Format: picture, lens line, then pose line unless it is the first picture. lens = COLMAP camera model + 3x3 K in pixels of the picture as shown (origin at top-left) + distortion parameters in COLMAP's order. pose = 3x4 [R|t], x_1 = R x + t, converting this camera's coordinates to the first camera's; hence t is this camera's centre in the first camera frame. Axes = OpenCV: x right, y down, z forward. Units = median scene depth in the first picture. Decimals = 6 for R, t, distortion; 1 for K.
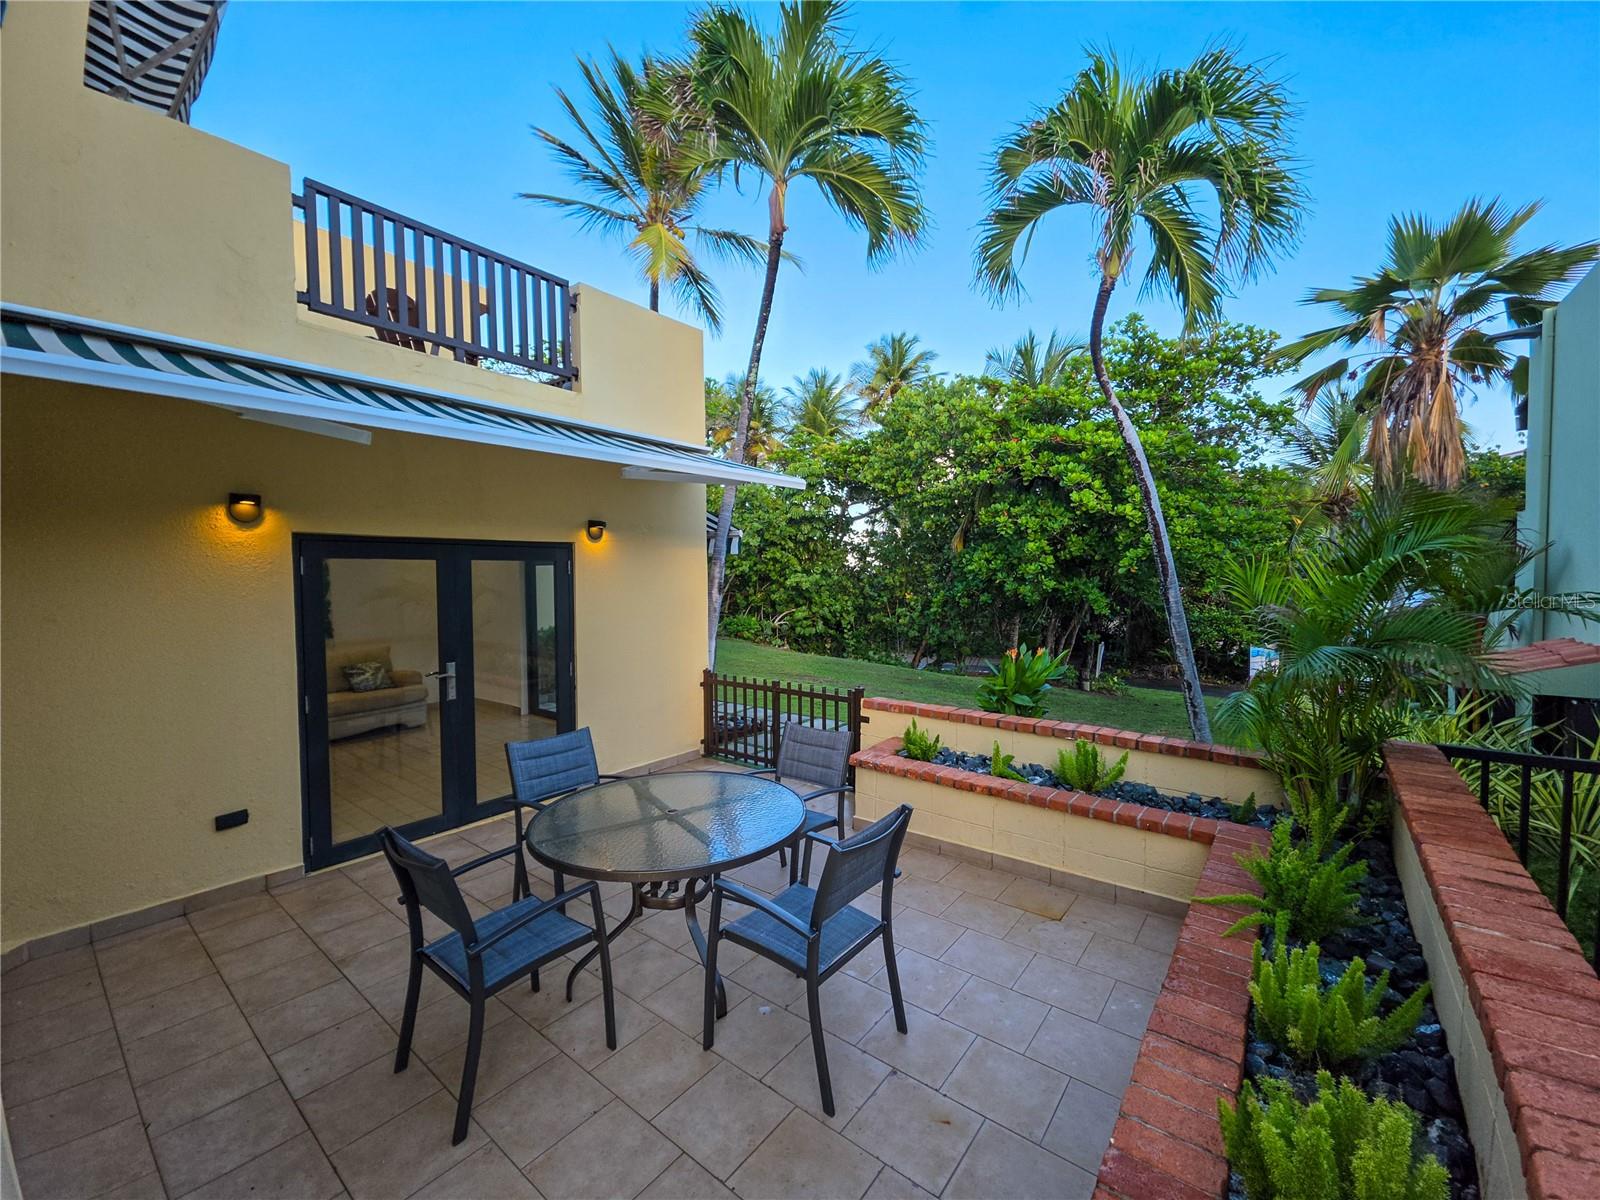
lens RADIAL K [[629.6, 0, 804.3], [0, 629.6, 596.7], [0, 0, 1]] dist [0.014413, -0.007362]
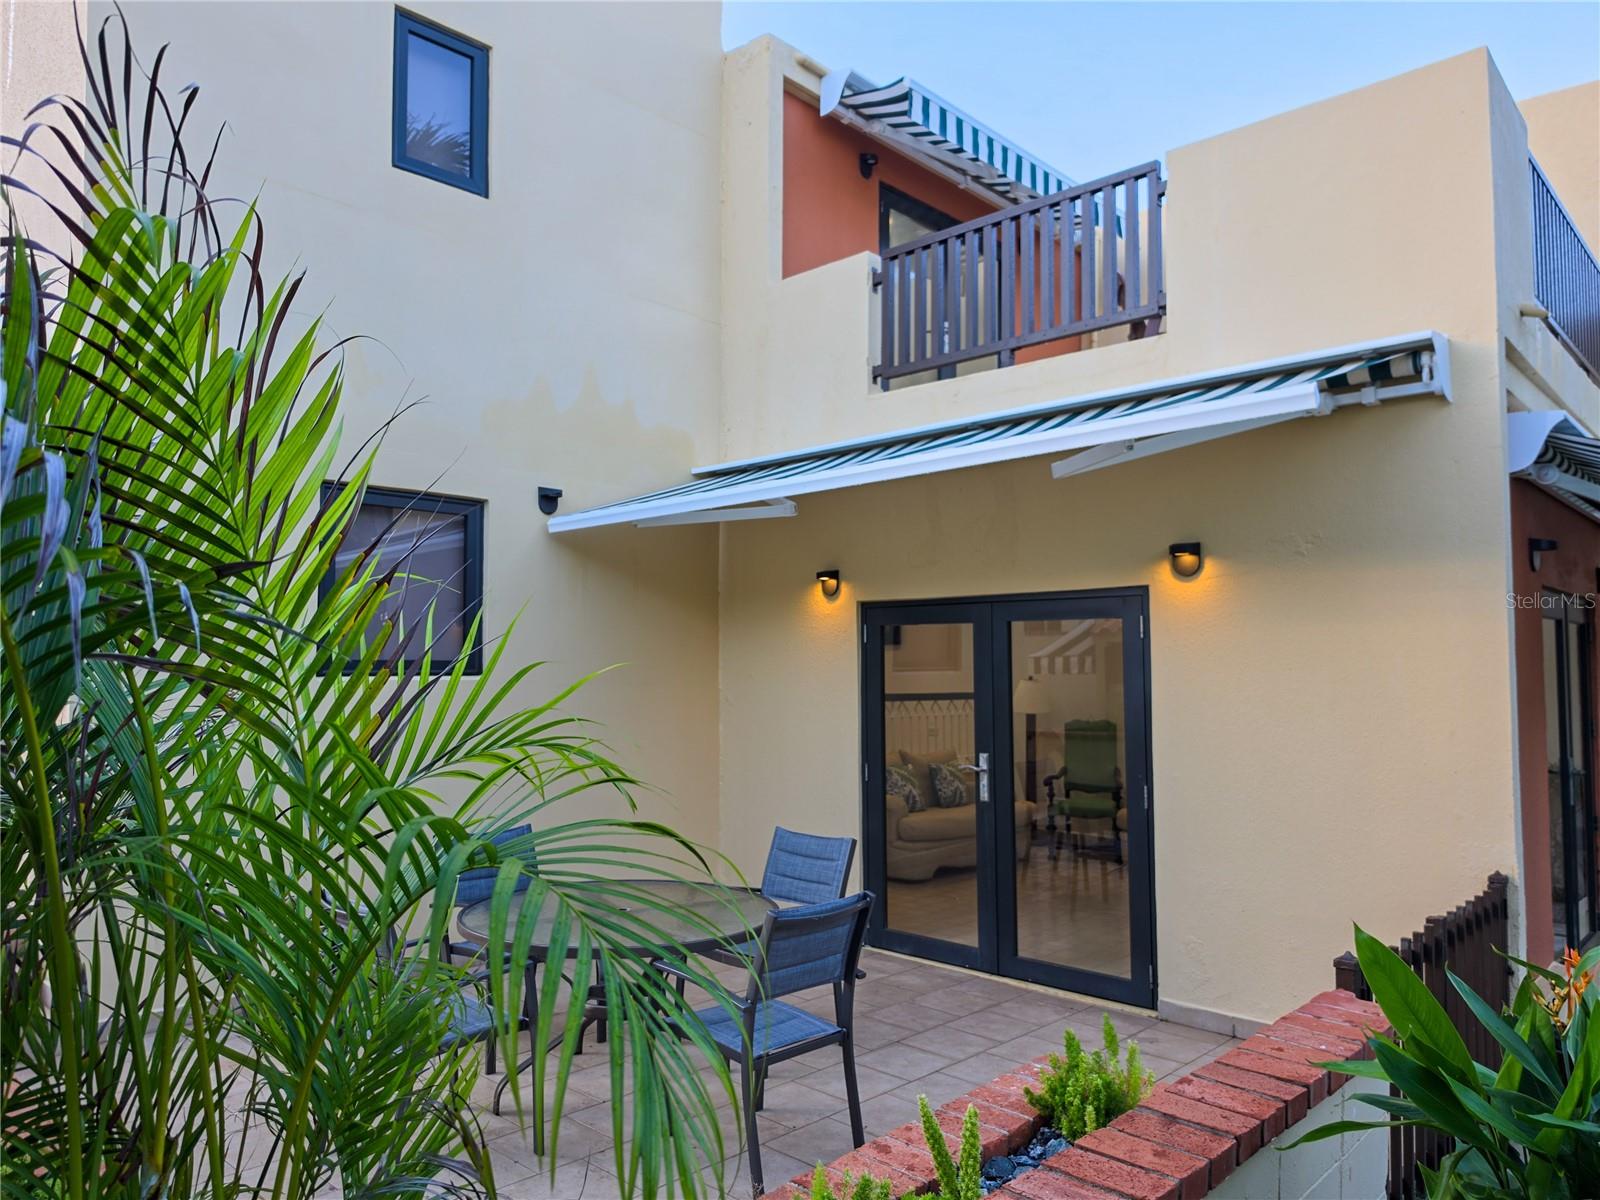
lens RADIAL K [[1113.0, 0, 768.3], [0, 1113.0, 615.5], [0, 0, 1]] dist [0.090828, -0.150134]
pose [[-0.105358, -0.041130, -0.993583, 0.725131], [-0.035811, 0.998653, -0.037543, -0.004073], [0.993789, 0.031626, -0.106689, 0.747966]]
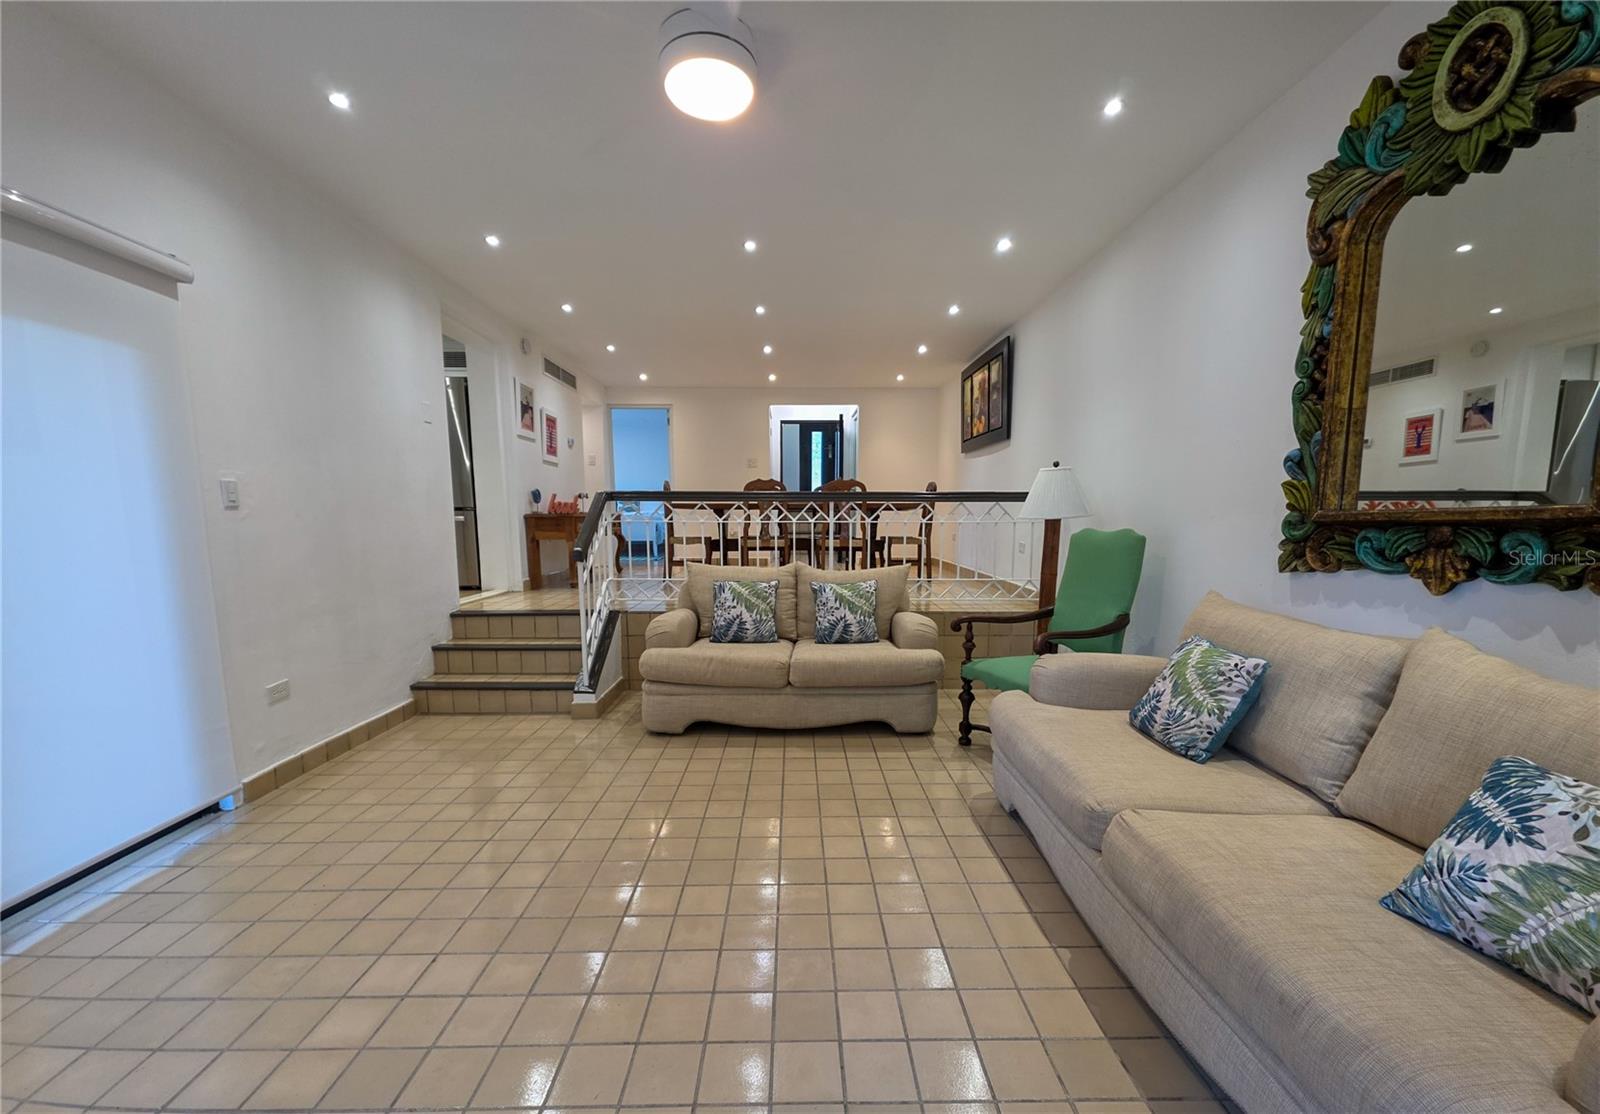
lens RADIAL K [[630.8, 0, 806.9], [0, 630.8, 595.8], [0, 0, 1]] dist [0.012771, -0.008530]
pose [[-0.776401, 0.090538, -0.623702, -0.656909], [-0.015723, 0.986537, 0.162780, 0.051332], [0.630043, 0.136189, -0.764525, 1.420030]]
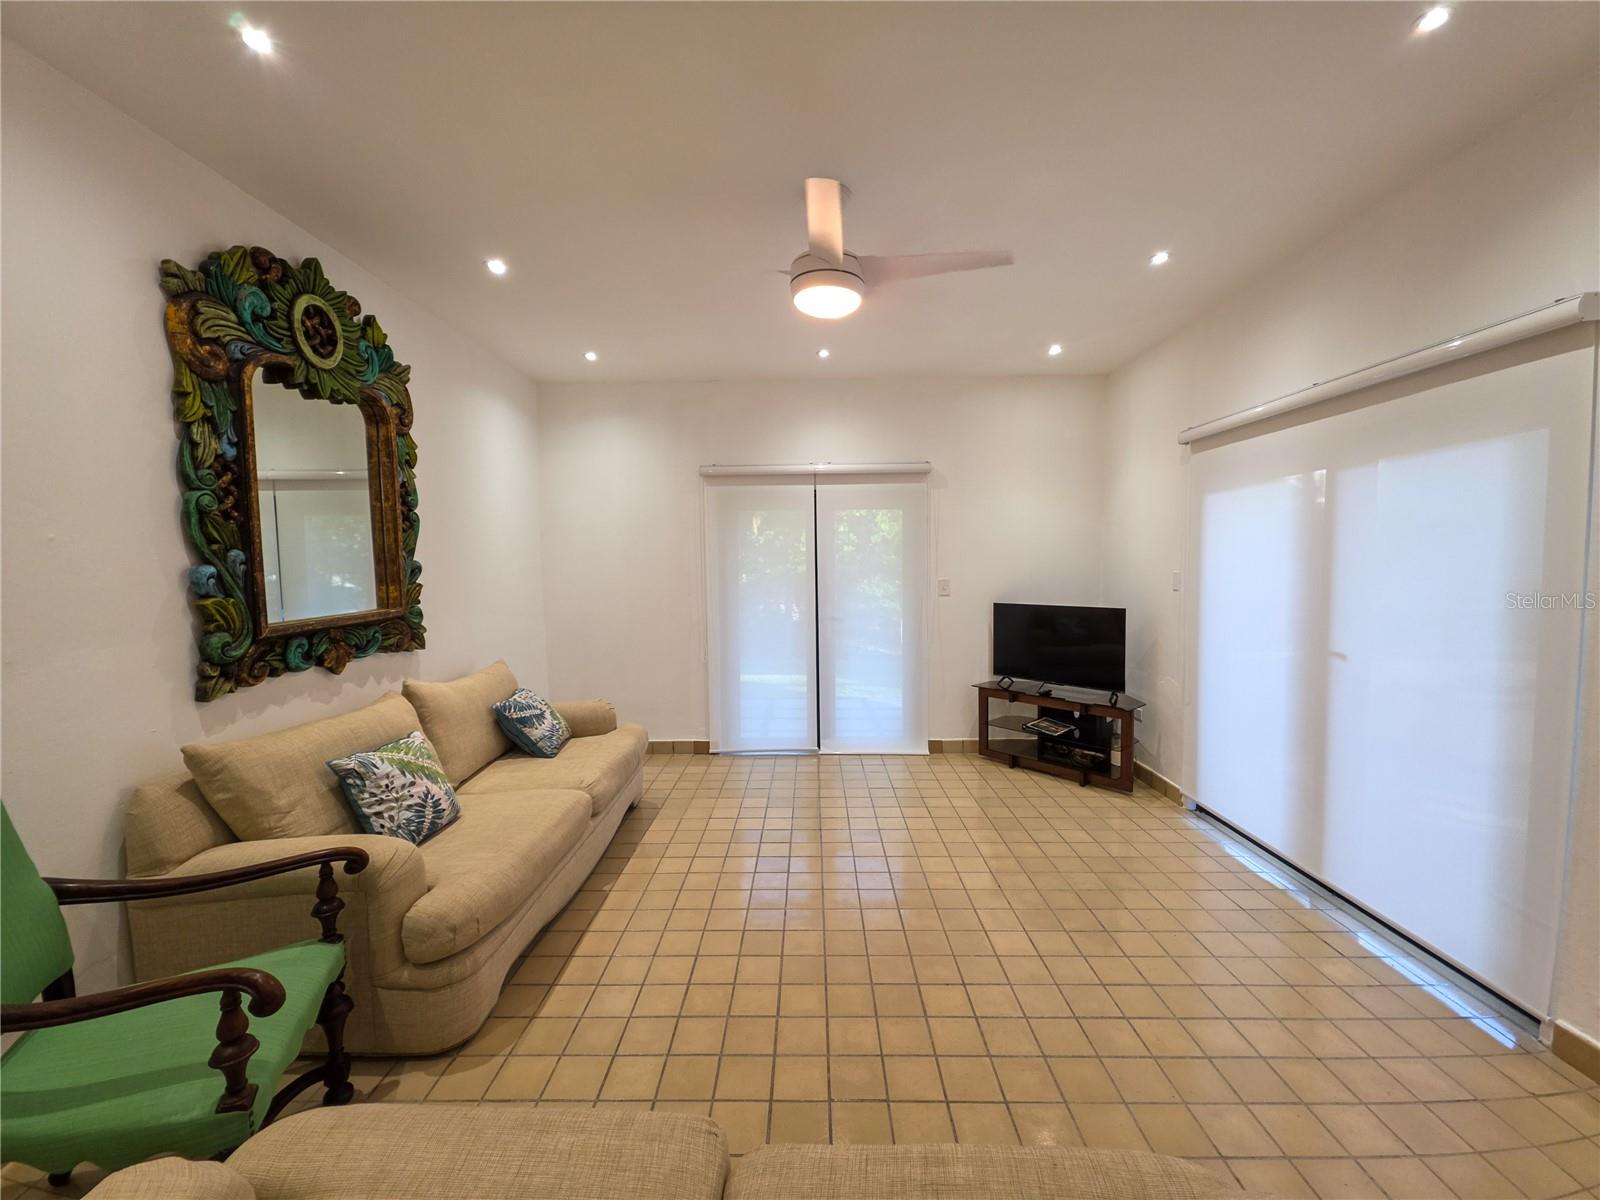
lens RADIAL K [[629.6, 0, 804.3], [0, 629.6, 596.7], [0, 0, 1]] dist [0.014413, -0.007362]
pose [[0.795540, -0.028737, 0.605219, -1.165322], [0.023757, 0.999586, 0.016236, 0.039042], [-0.605435, 0.001462, 0.795893, 0.710780]]
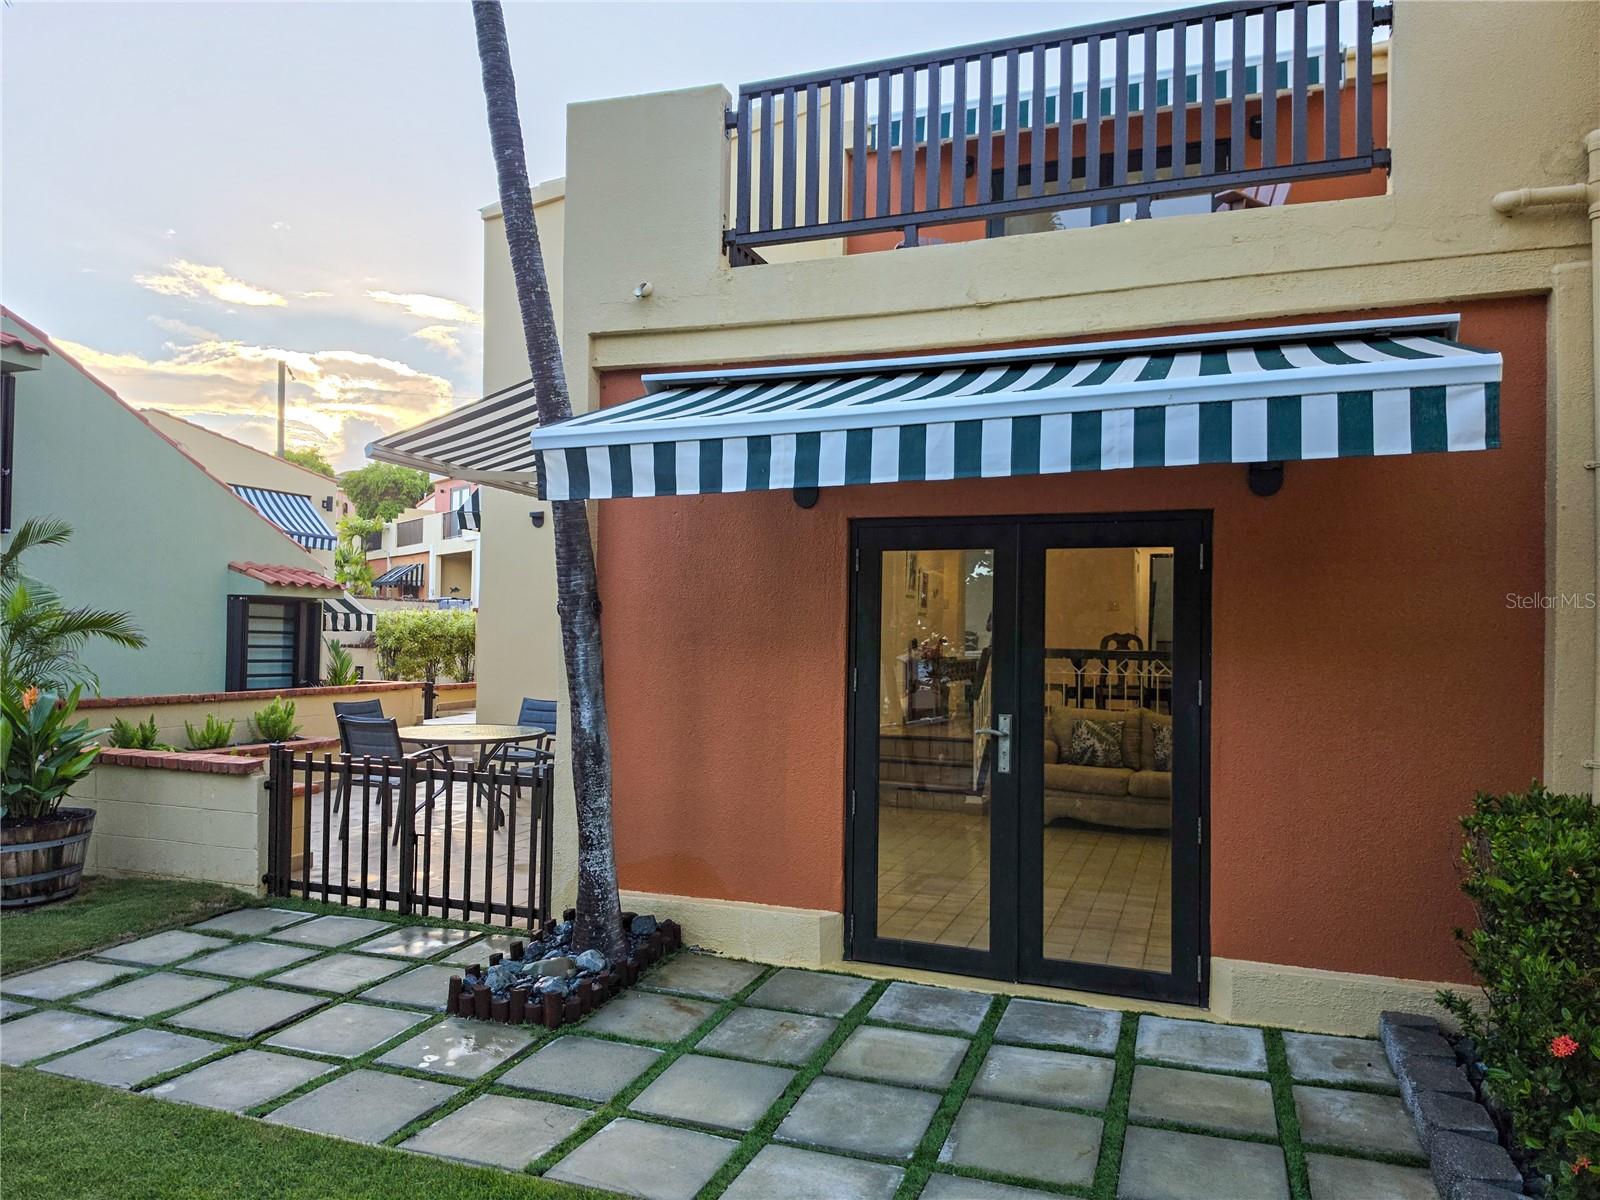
lens RADIAL K [[1104.2, 0, 796.5], [0, 1104.2, 600.1], [0, 0, 1]] dist [0.103518, -0.172442]
pose [[-0.954123, -0.019042, -0.298808, -0.084427], [-0.021806, 0.999745, 0.005916, -0.031588], [0.298619, 0.012160, -0.954295, 2.335084]]
